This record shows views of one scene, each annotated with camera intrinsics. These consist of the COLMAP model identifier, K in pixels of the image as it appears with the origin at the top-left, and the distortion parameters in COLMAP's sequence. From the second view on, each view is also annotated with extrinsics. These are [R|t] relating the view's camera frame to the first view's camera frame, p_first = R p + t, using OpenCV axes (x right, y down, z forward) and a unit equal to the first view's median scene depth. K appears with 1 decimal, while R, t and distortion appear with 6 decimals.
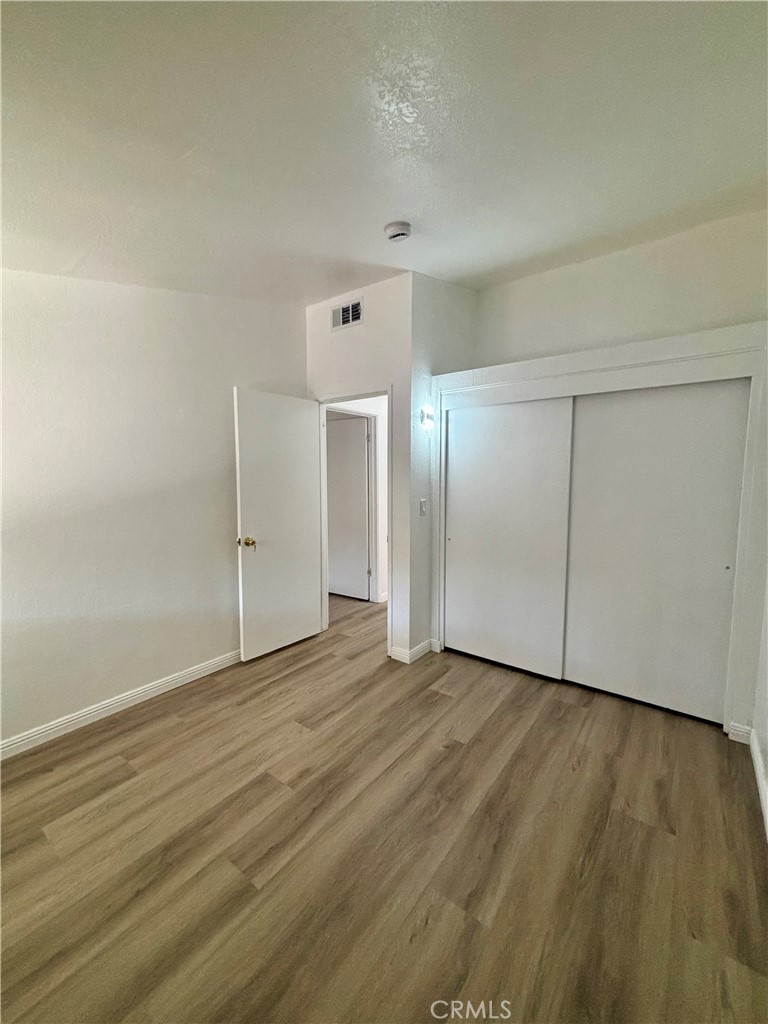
lens RADIAL K [[412.3, 0, 382.6], [0, 412.3, 512.3], [0, 0, 1]] dist [0.009574, 0.000145]
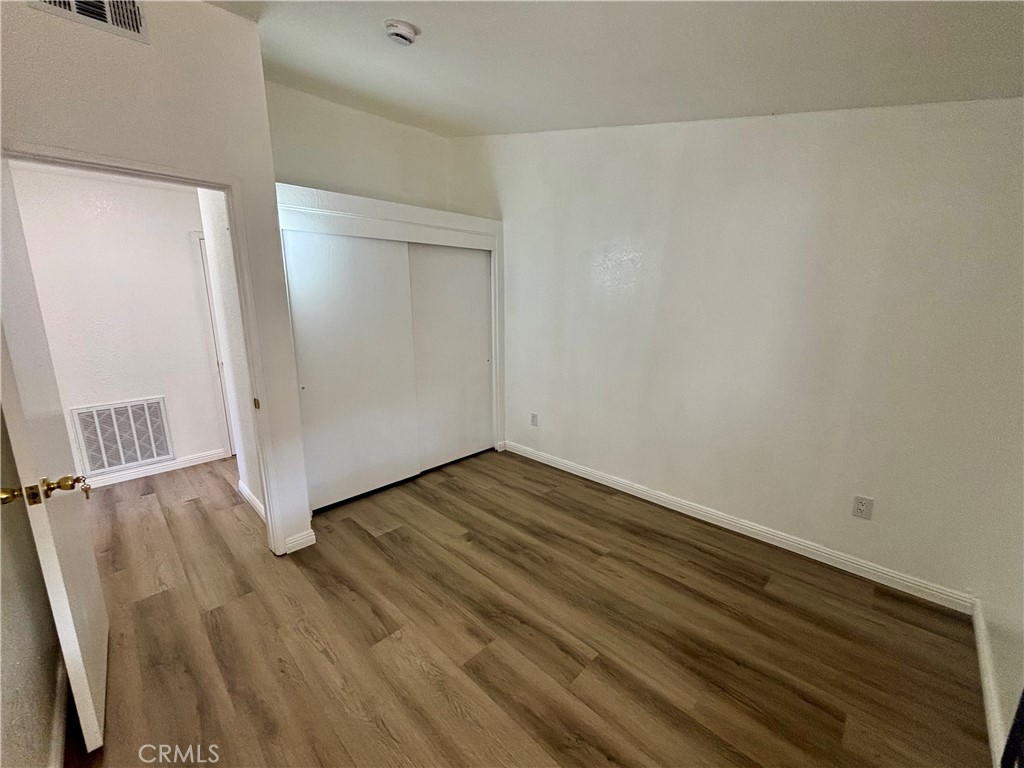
lens RADIAL K [[412.3, 0, 509.7], [0, 412.3, 384.2], [0, 0, 1]] dist [0.009574, 0.000145]
pose [[0.139655, -0.195473, 0.970715, -0.918851], [0.104012, 0.977794, 0.181935, -0.079821], [-0.984722, 0.075558, 0.156886, 0.679738]]
